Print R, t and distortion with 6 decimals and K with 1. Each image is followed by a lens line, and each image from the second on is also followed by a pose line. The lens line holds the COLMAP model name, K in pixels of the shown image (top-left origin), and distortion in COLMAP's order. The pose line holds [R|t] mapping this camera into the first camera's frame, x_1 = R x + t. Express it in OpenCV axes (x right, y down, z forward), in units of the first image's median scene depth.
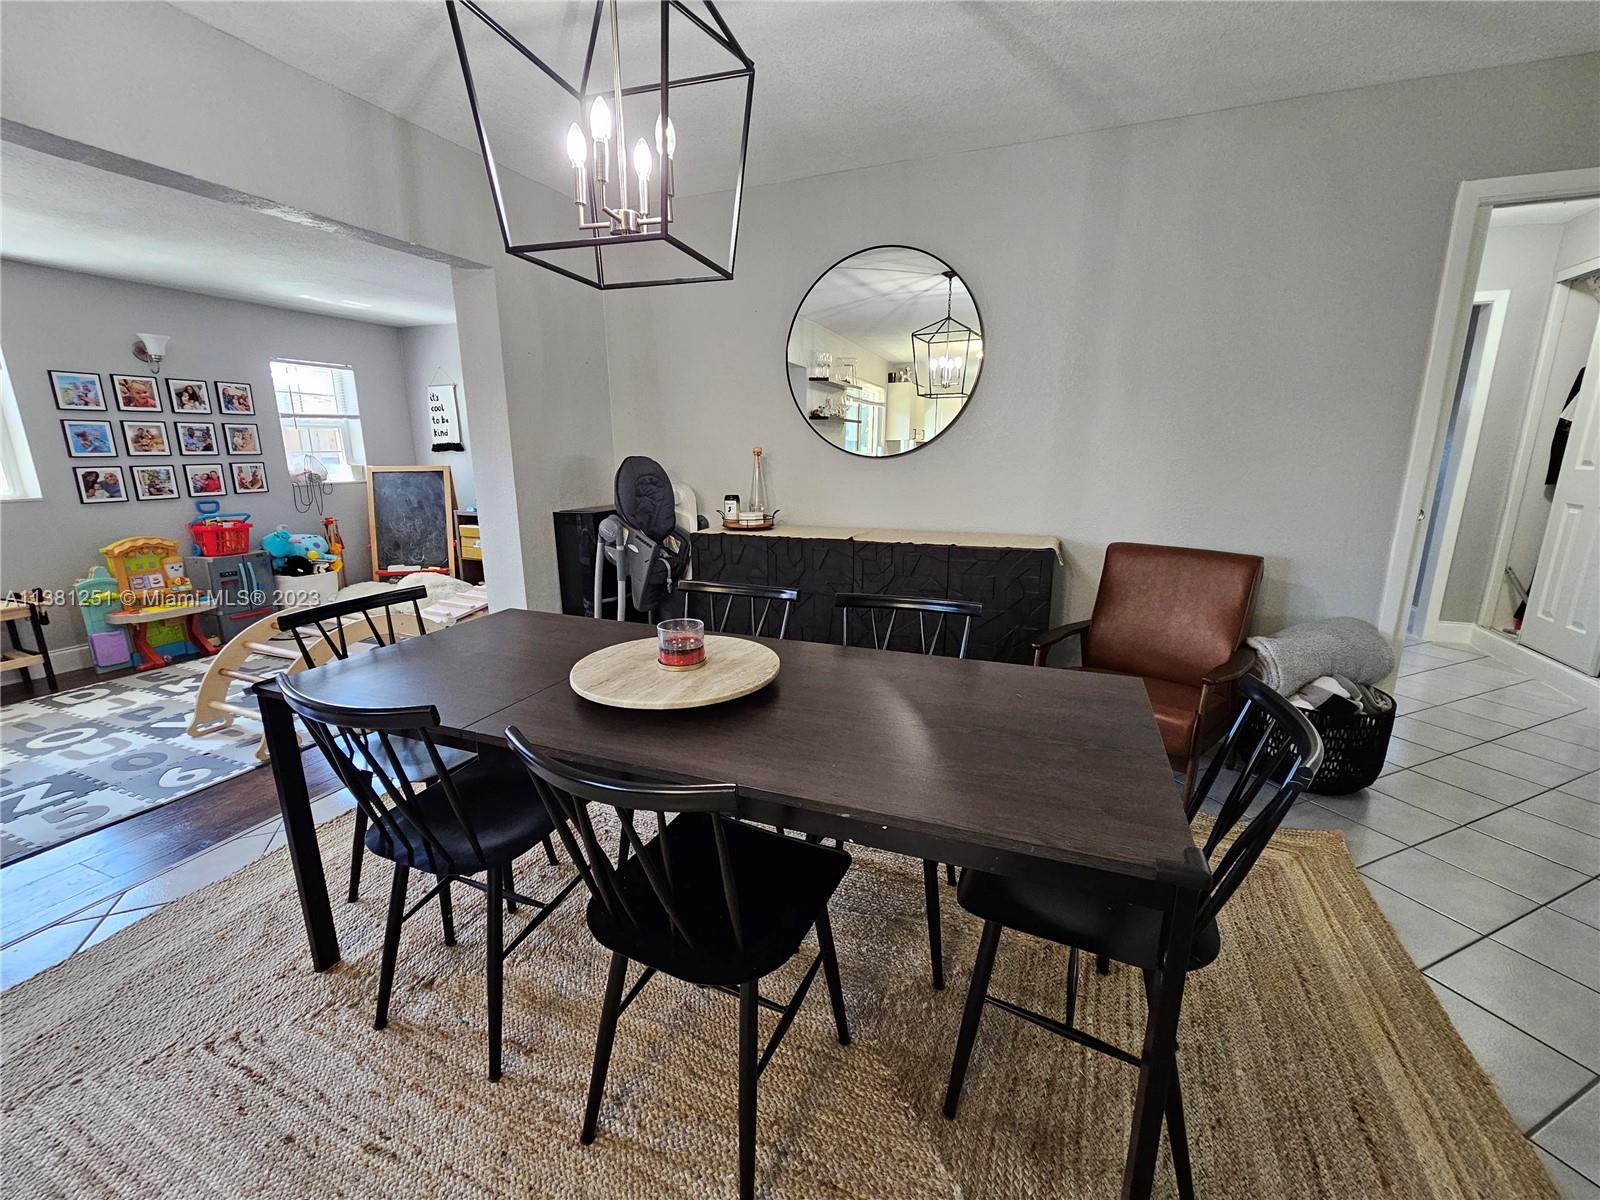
lens RADIAL K [[669.1, 0, 800.7], [0, 669.1, 605.0], [0, 0, 1]] dist [0.003845, 0.001955]
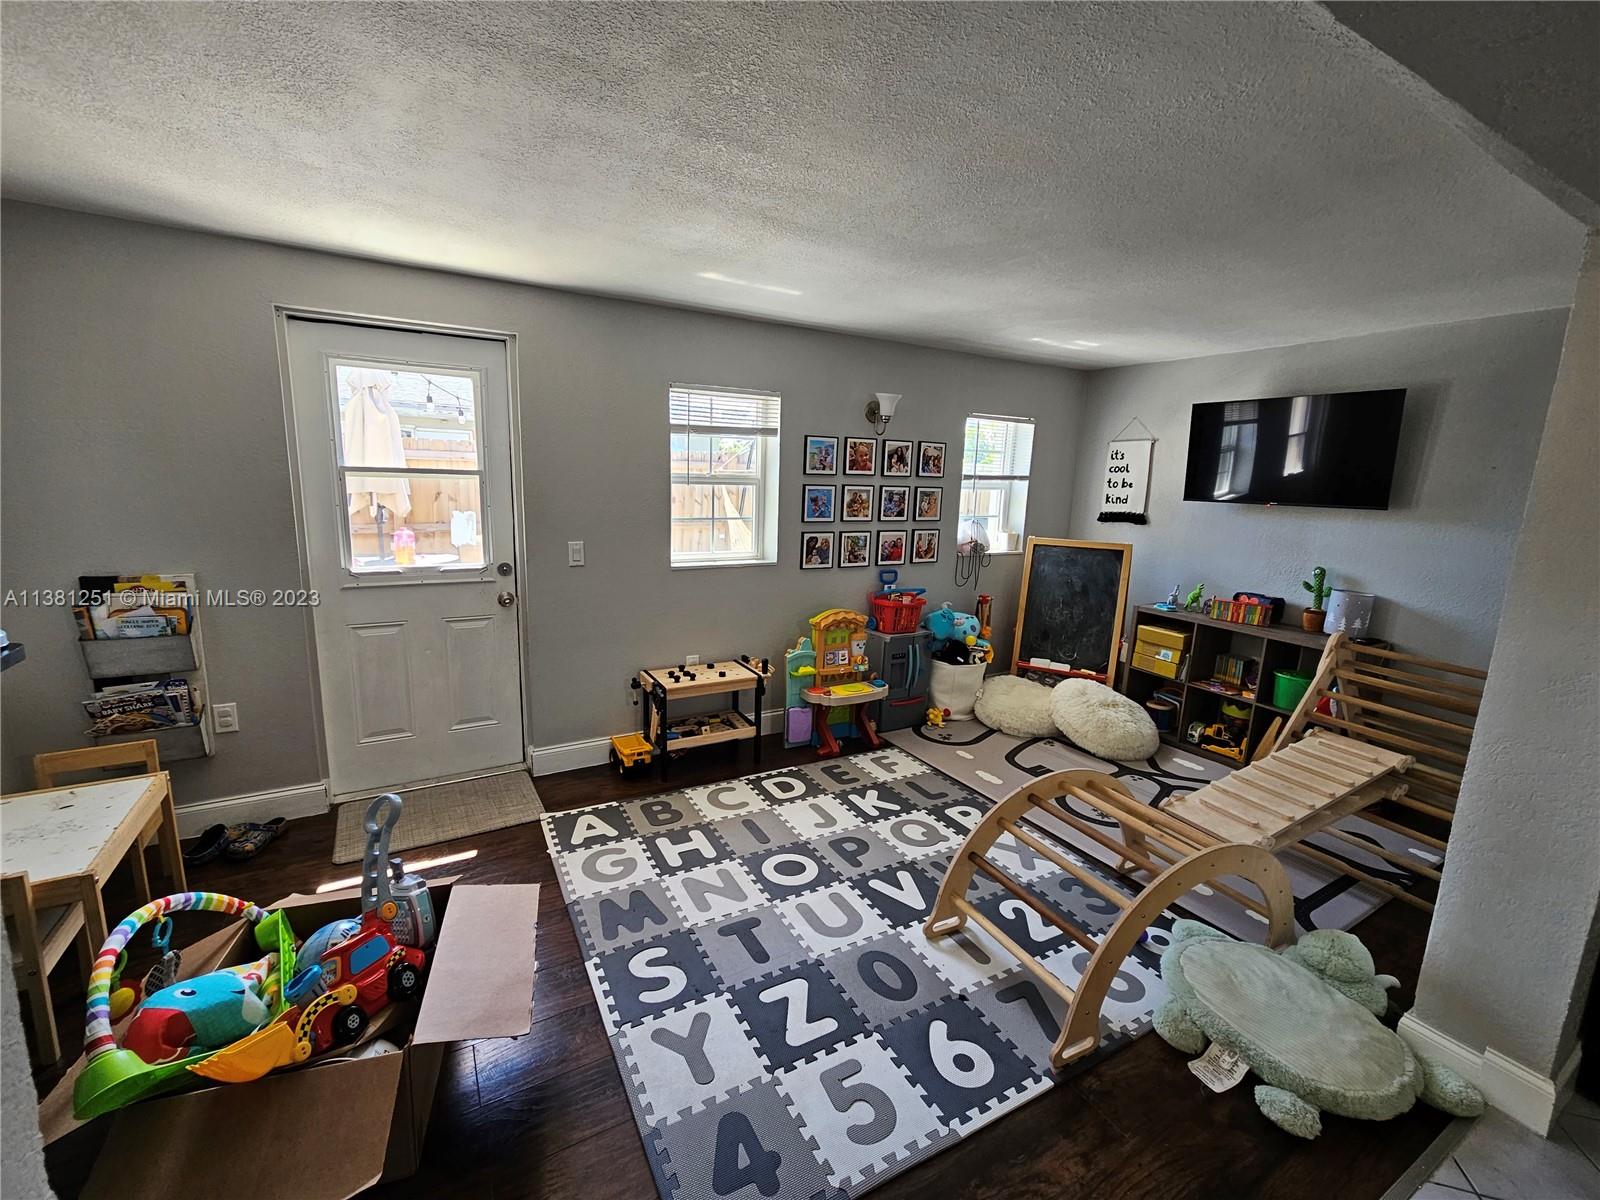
lens RADIAL K [[669.1, 0, 803.4], [0, 669.1, 598.3], [0, 0, 1]] dist [0.003845, 0.001955]
pose [[0.796233, 0.144607, -0.587454, -0.460372], [-0.175314, 0.984501, 0.004723, -0.107086], [0.579032, 0.099228, 0.809244, 0.212091]]
